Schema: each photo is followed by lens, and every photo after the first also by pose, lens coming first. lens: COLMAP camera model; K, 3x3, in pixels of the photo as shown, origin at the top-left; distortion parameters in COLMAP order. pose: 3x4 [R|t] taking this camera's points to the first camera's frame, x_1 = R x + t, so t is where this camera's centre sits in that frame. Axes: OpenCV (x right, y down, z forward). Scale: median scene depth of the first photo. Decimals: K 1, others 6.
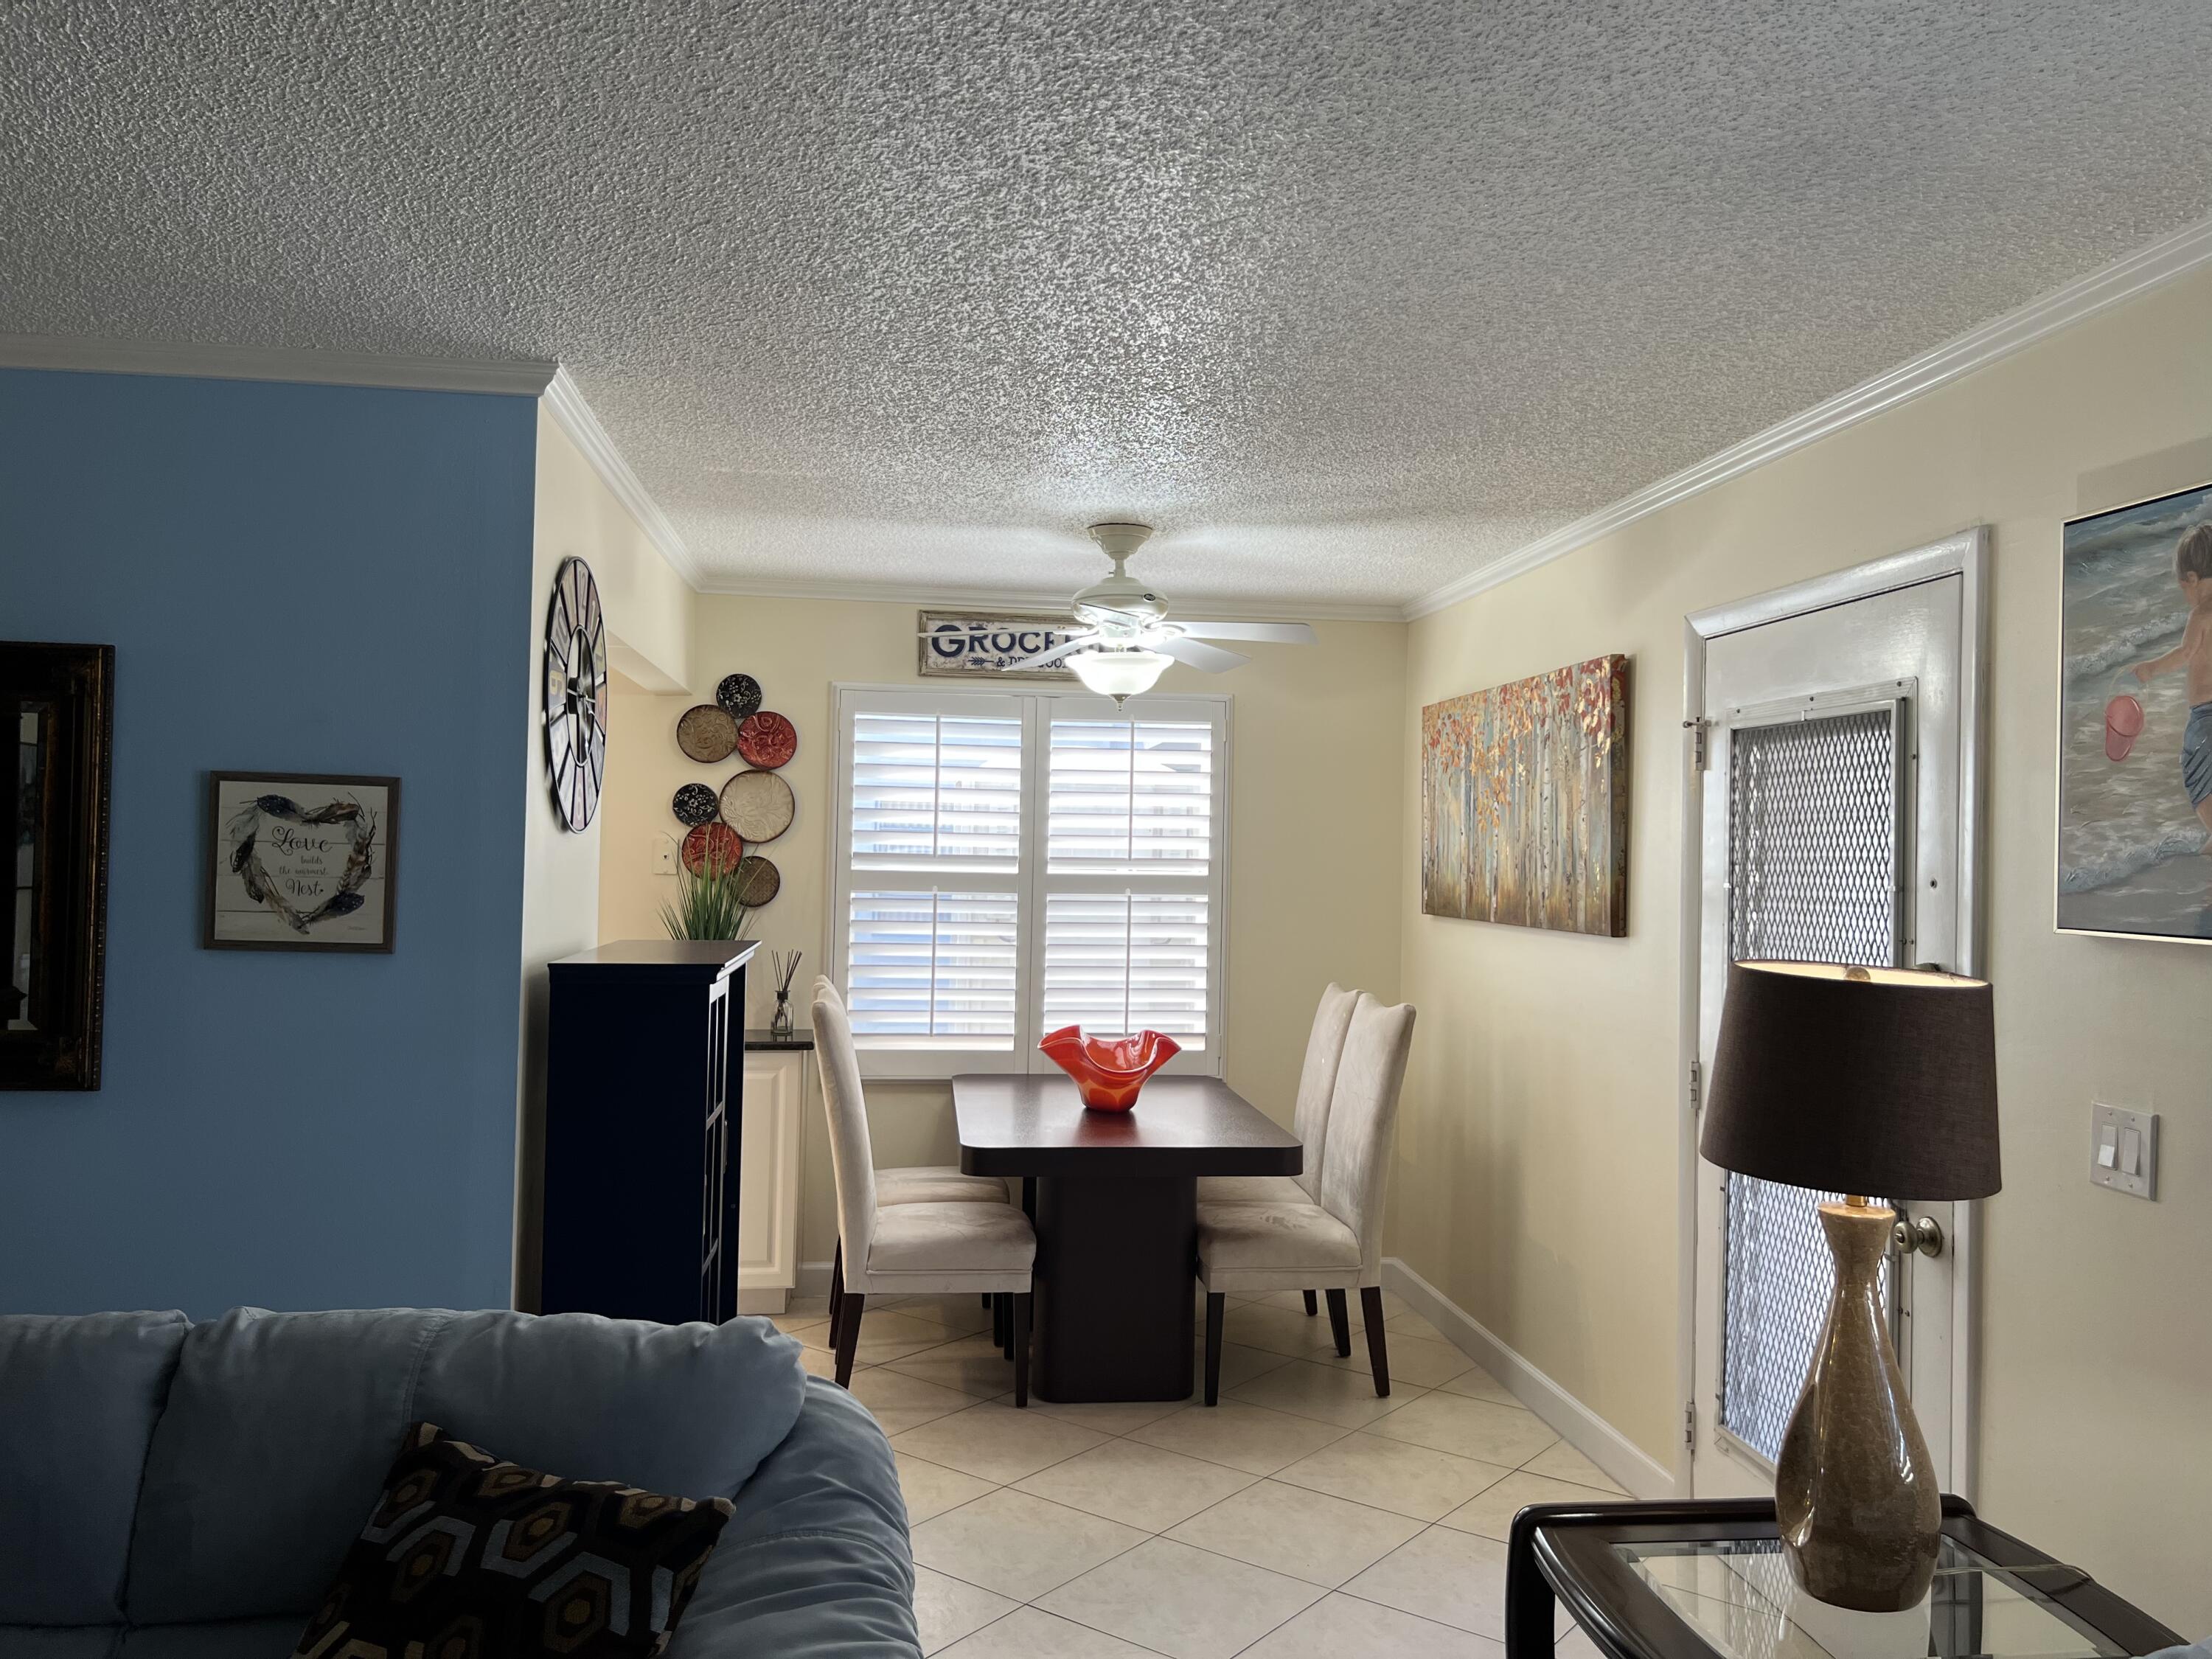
lens RADIAL K [[1654.2, 0, 1106.0], [0, 1654.2, 829.5], [0, 0, 1]] dist [0.069916, -0.082021]
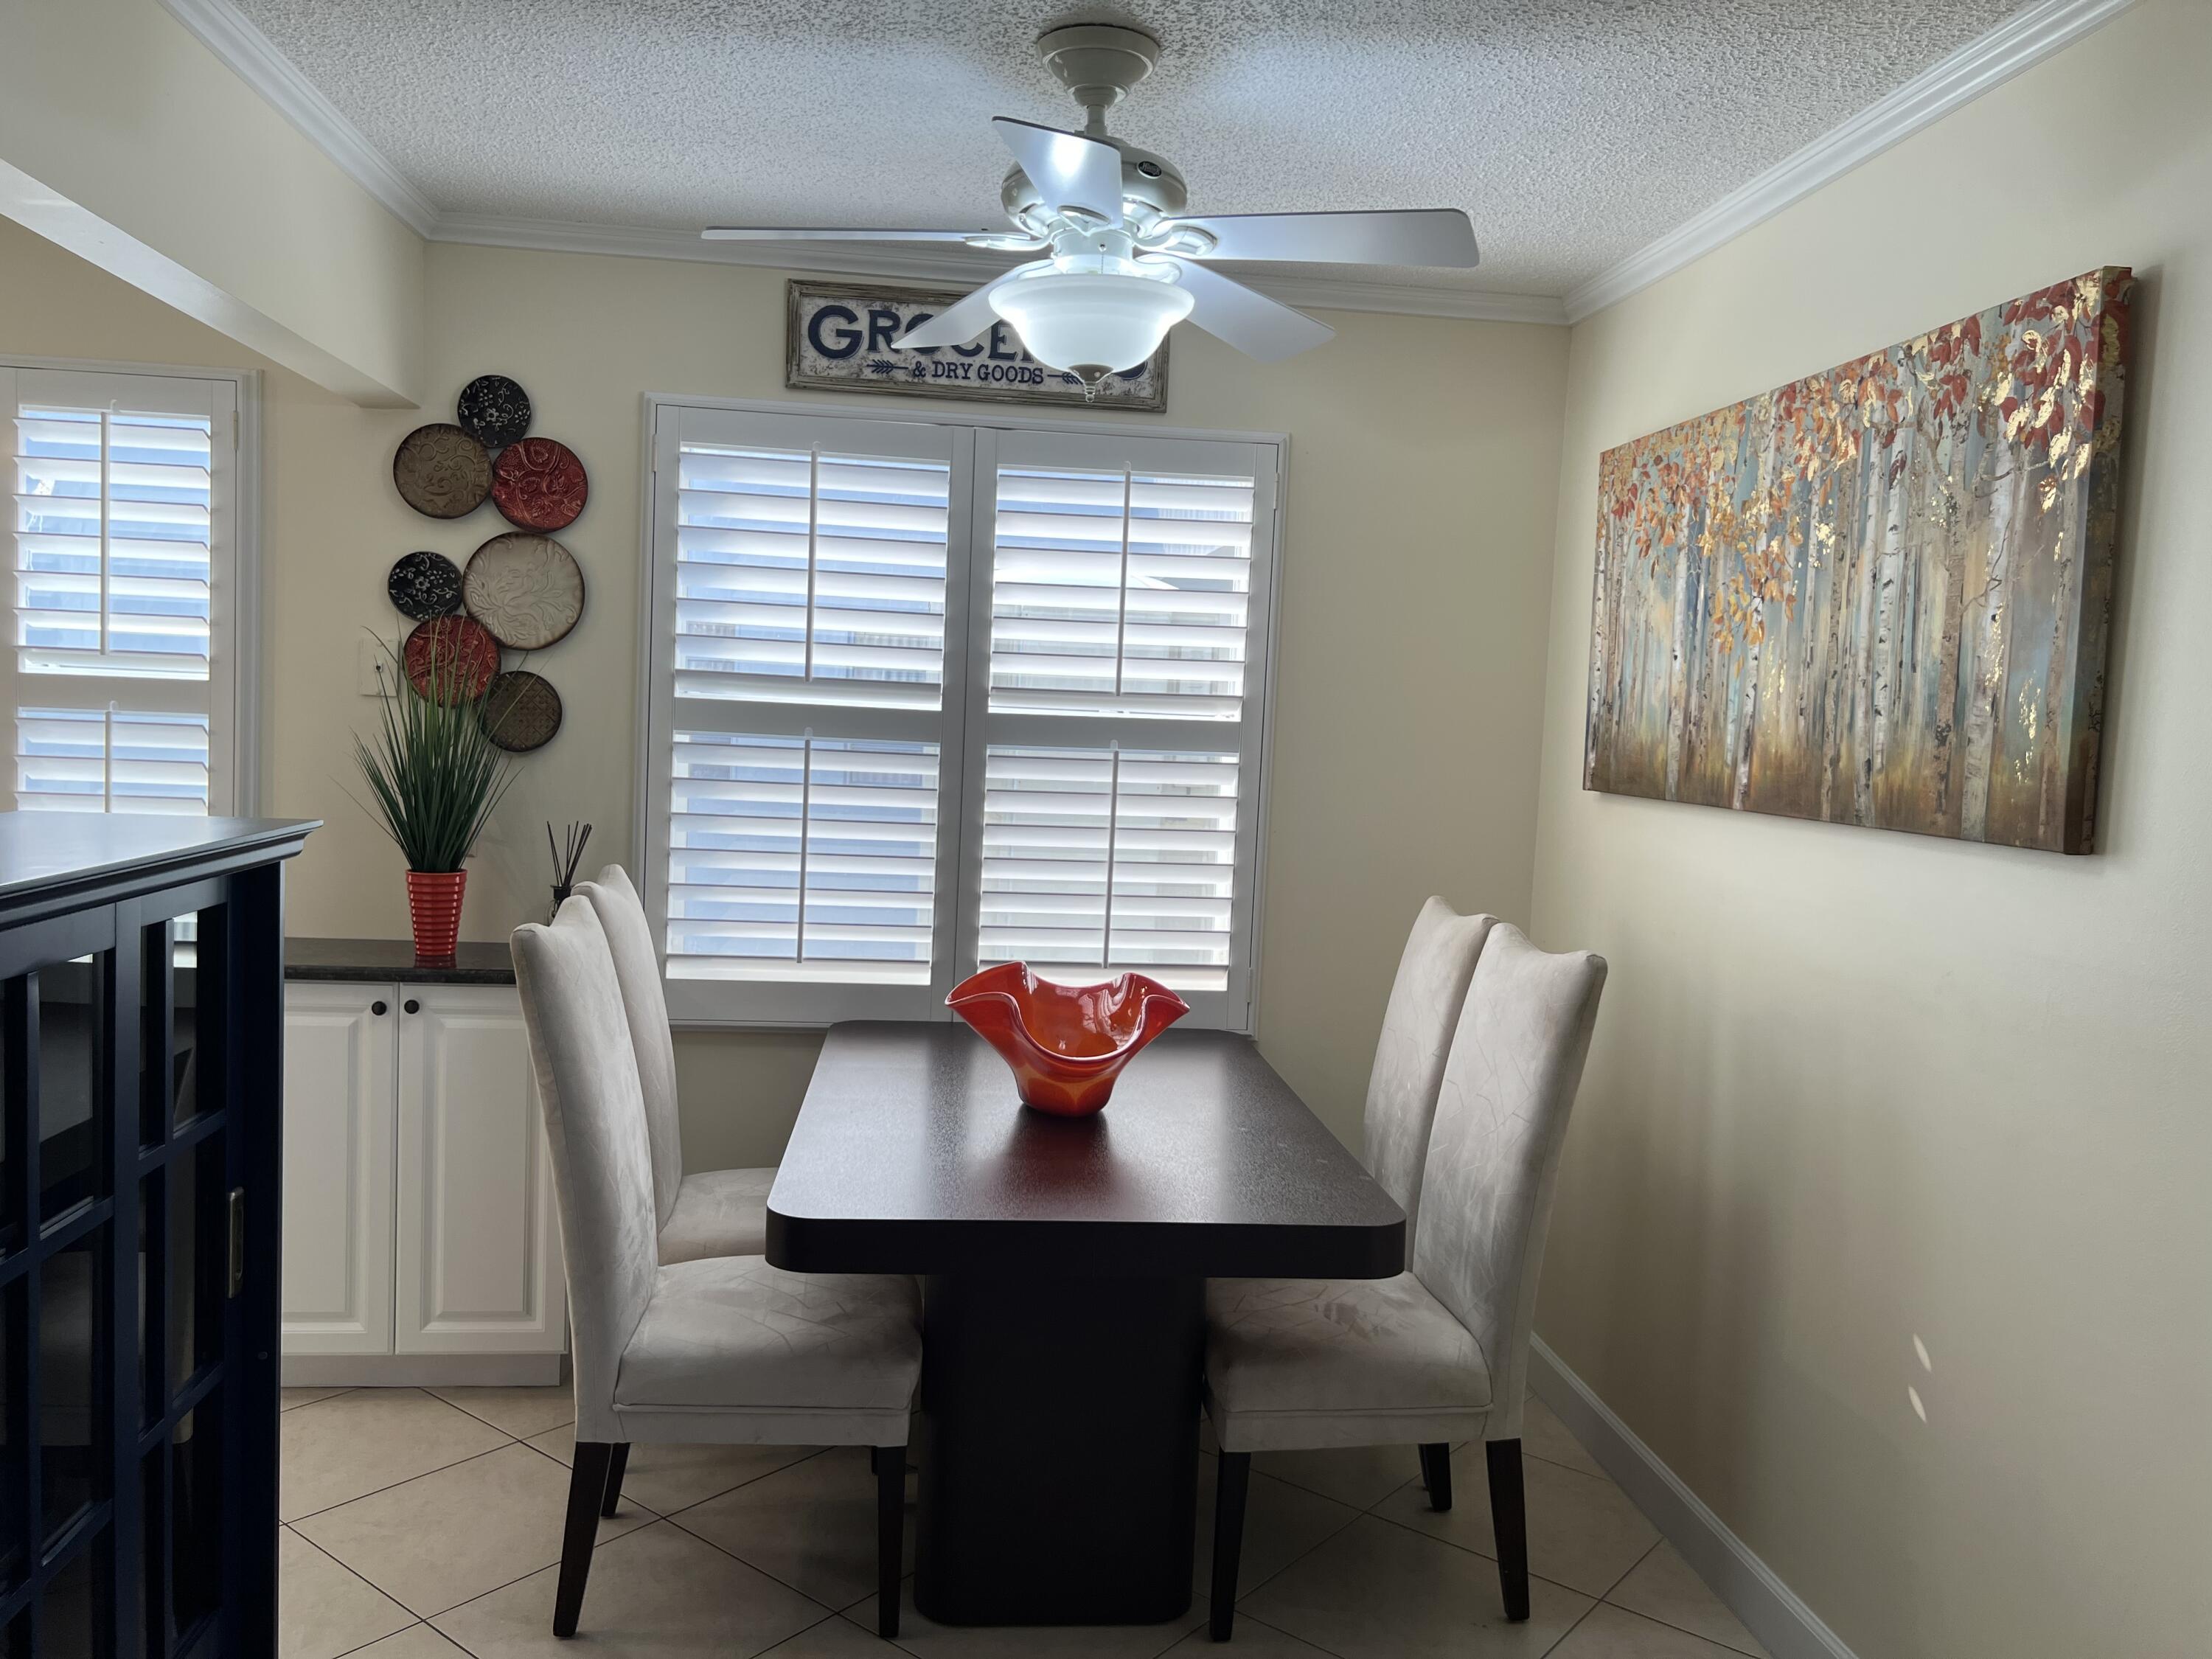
lens RADIAL K [[1664.5, 0, 1111.9], [0, 1664.5, 834.3], [0, 0, 1]] dist [0.023605, -0.058863]
pose [[0.999642, 0.025451, -0.008231, 0.022080], [-0.024624, 0.995770, 0.088515, 0.018782], [0.010449, -0.088281, 0.996041, 0.429715]]
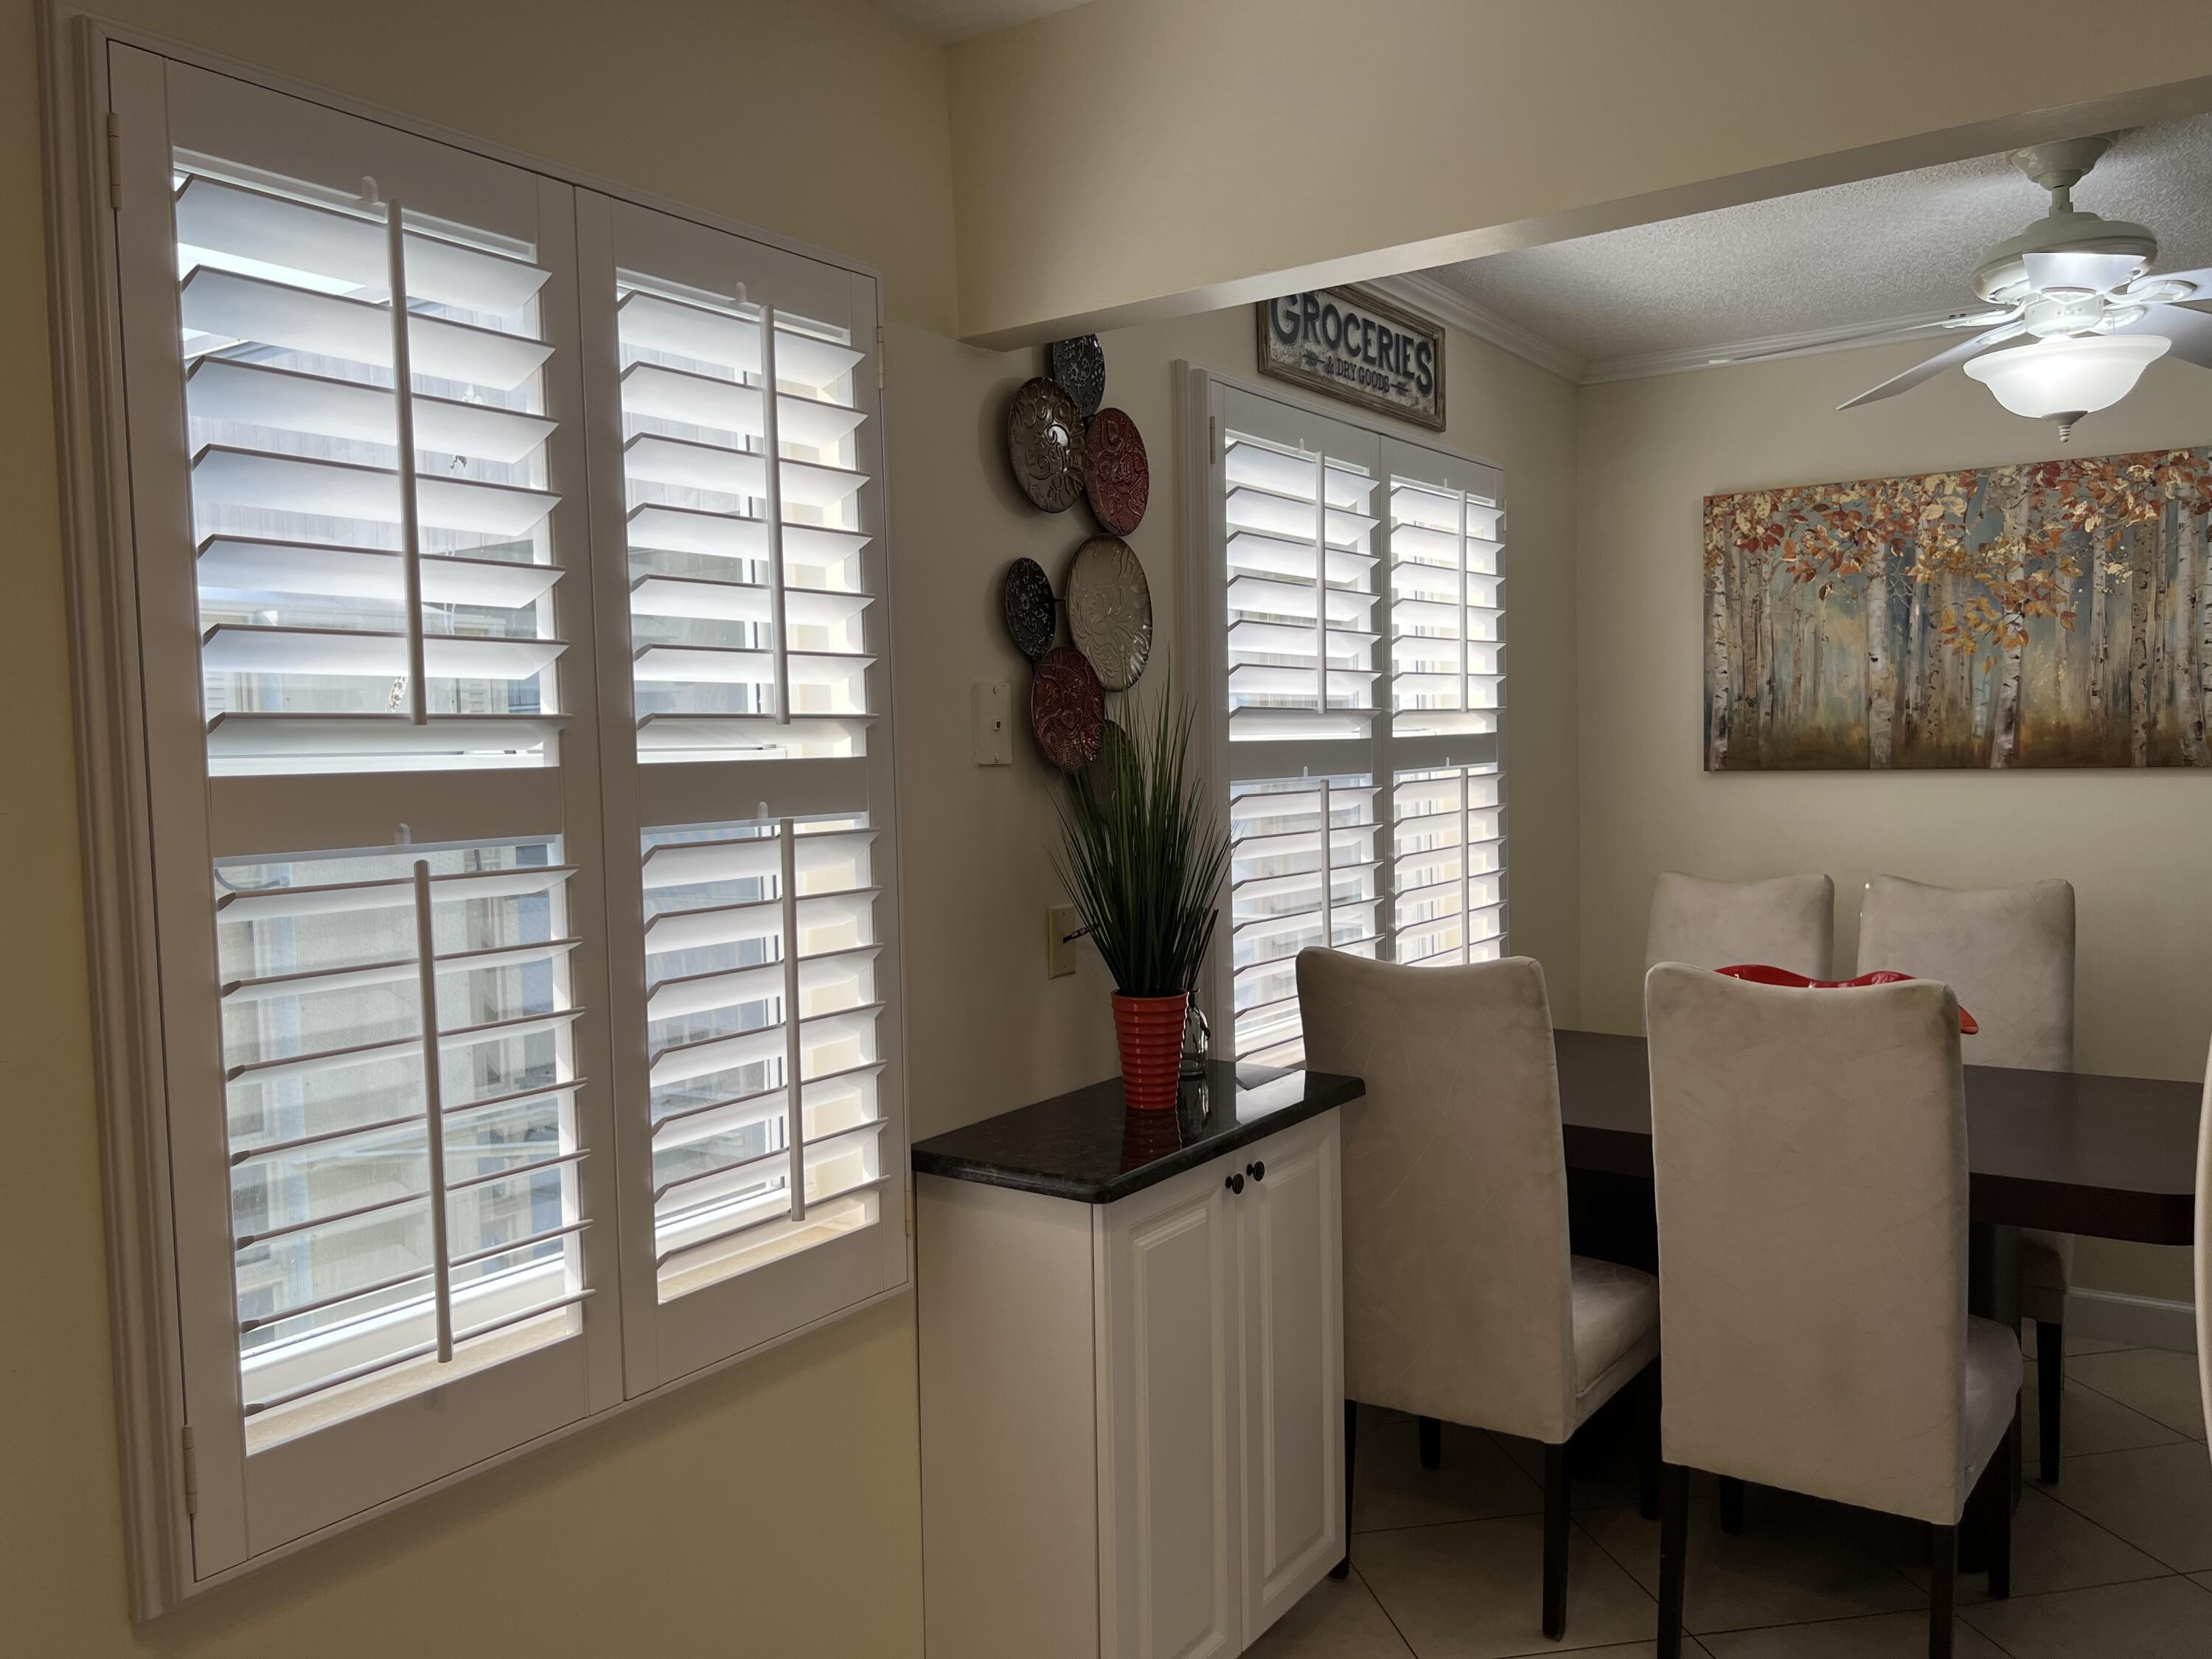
lens RADIAL K [[1768.1, 0, 1106.0], [0, 1768.1, 829.5], [0, 0, 1]] dist [0.036102, -0.000009]
pose [[0.643118, -0.072424, 0.762335, -0.697336], [0.024179, 0.996942, 0.074314, 0.011767], [-0.765385, -0.029360, 0.642902, 0.792730]]
